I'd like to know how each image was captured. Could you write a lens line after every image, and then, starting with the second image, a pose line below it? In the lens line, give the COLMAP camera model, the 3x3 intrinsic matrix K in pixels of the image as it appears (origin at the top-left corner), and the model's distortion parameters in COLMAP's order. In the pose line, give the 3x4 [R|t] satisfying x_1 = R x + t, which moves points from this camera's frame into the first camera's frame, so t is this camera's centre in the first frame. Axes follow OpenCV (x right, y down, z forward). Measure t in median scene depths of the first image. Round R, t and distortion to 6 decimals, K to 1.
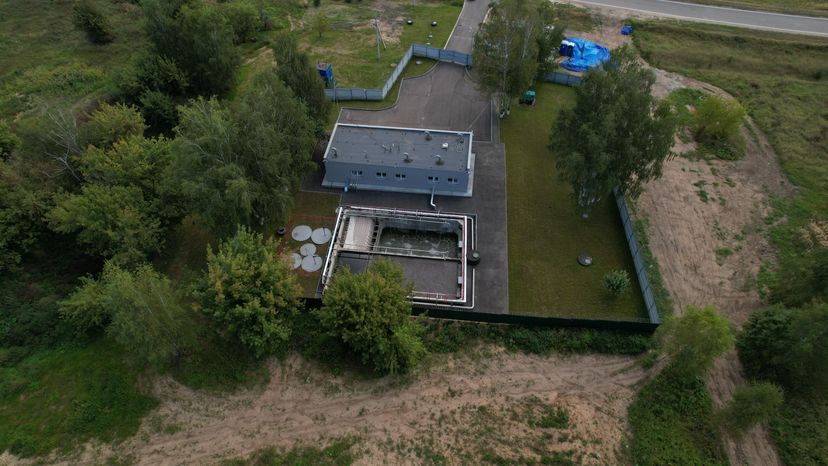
lens RADIAL K [[527.9, 0, 414.0], [0, 527.9, 233.0], [0, 0, 1]] dist [-0.087166, 0.075311]
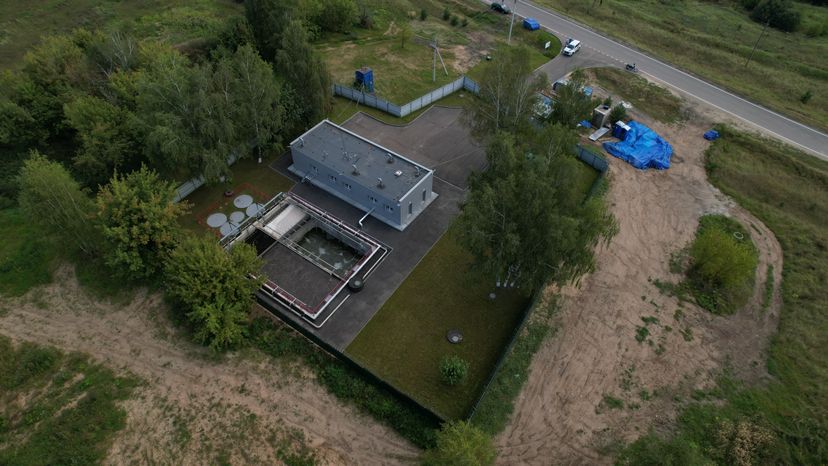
lens RADIAL K [[527.9, 0, 414.0], [0, 527.9, 233.0], [0, 0, 1]] dist [-0.087166, 0.075311]
pose [[0.874347, 0.376206, -0.306572, 0.457195], [-0.389697, 0.920758, 0.018477, -0.099080], [0.289230, 0.103314, 0.951668, 0.087679]]
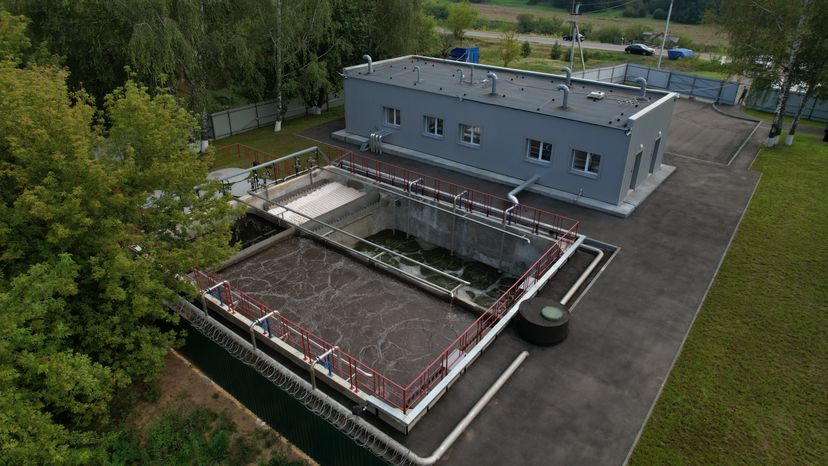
lens RADIAL K [[527.9, 0, 414.0], [0, 527.9, 233.0], [0, 0, 1]] dist [-0.087166, 0.075311]
pose [[0.844016, 0.252647, -0.473081, 0.169891], [-0.416385, 0.864639, -0.281110, 0.110348], [0.338023, 0.434246, 0.834968, 0.699230]]
